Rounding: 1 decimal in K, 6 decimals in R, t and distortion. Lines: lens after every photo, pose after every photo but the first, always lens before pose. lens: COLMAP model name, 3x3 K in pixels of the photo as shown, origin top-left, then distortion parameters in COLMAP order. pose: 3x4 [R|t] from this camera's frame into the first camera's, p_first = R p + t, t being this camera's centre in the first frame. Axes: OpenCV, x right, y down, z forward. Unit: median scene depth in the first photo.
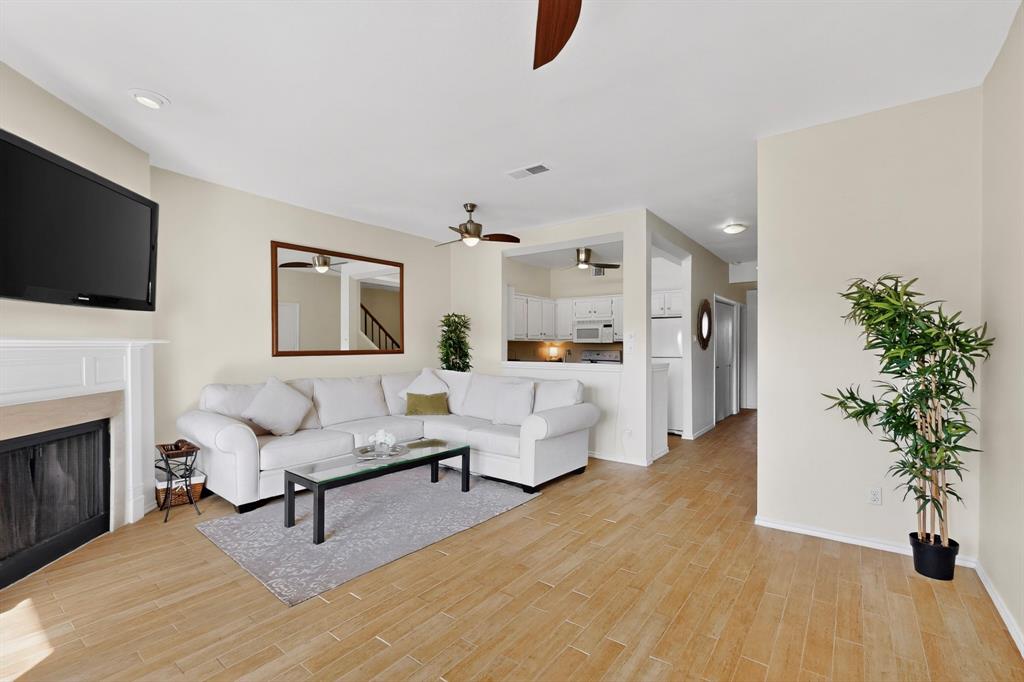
lens RADIAL K [[463.6, 0, 511.3], [0, 463.6, 343.4], [0, 0, 1]] dist [0.001510, 0.000069]
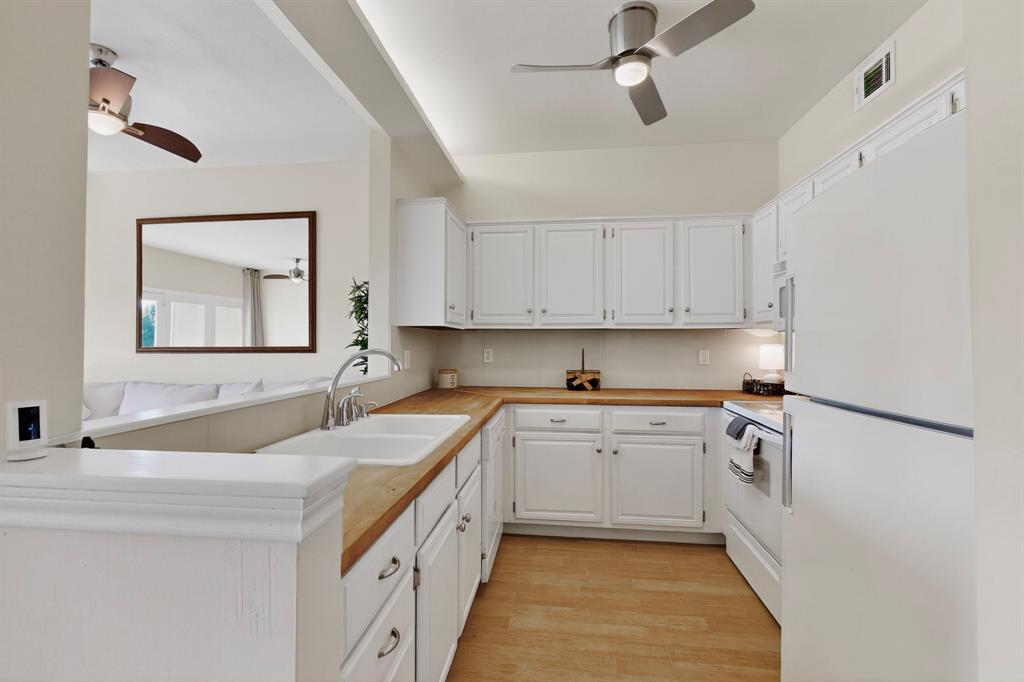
lens RADIAL K [[463.6, 0, 510.3], [0, 463.6, 340.2], [0, 0, 1]] dist [0.001510, 0.000069]
pose [[0.498398, -0.001414, -0.866947, 0.453783], [0.002097, 0.999998, -0.000426, 0.005119], [0.866946, -0.001606, 0.498400, 0.920068]]
